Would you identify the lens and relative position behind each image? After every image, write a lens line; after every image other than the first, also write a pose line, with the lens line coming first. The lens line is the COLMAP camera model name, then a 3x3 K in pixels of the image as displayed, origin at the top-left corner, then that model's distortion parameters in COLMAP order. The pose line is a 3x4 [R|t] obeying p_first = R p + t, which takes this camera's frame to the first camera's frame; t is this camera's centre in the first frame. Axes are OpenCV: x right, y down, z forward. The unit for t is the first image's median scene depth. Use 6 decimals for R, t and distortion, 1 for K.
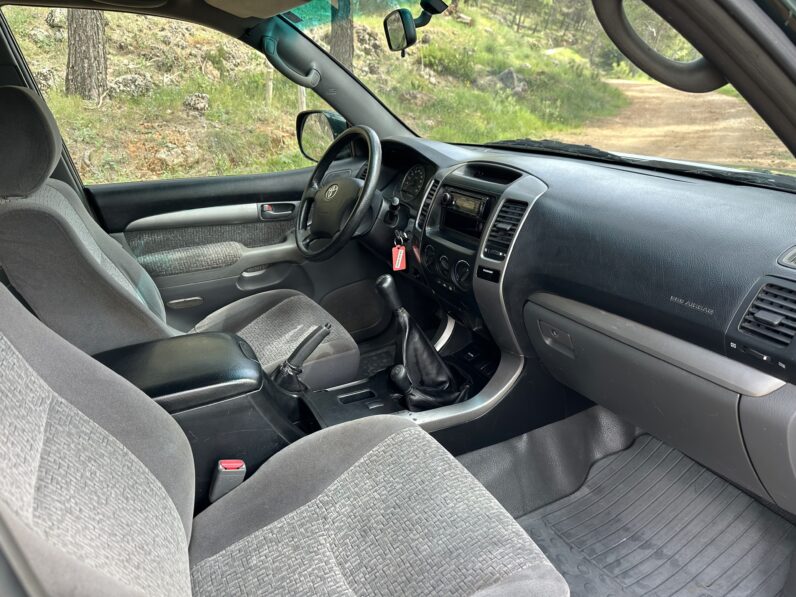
lens RADIAL K [[560.8, 0, 397.1], [0, 560.8, 299.3], [0, 0, 1]] dist [0.026016, -0.041662]
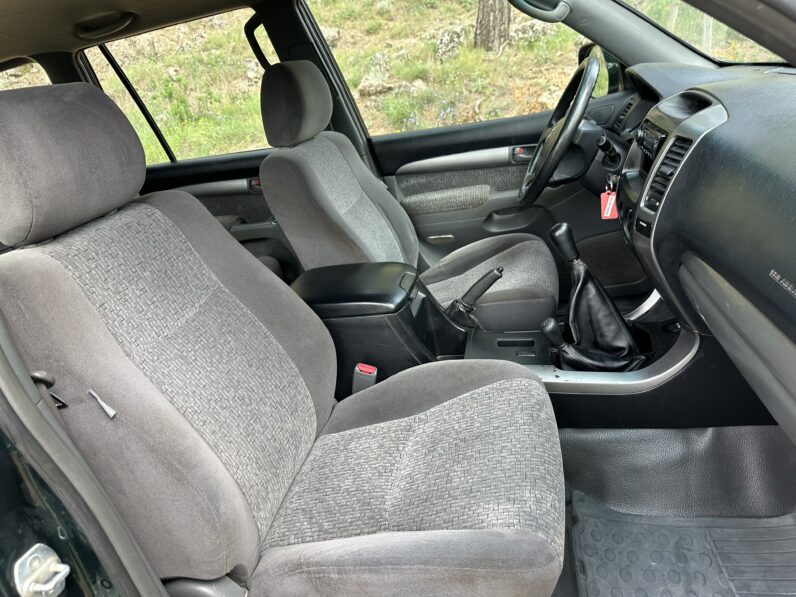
lens RADIAL K [[560.8, 0, 380.3], [0, 560.8, 302.3], [0, 0, 1]] dist [0.026016, -0.041662]
pose [[0.754043, 0.150829, -0.639273, 0.329256], [-0.084675, 0.987478, 0.133106, -0.009711], [0.651344, -0.046237, 0.757372, 0.071464]]
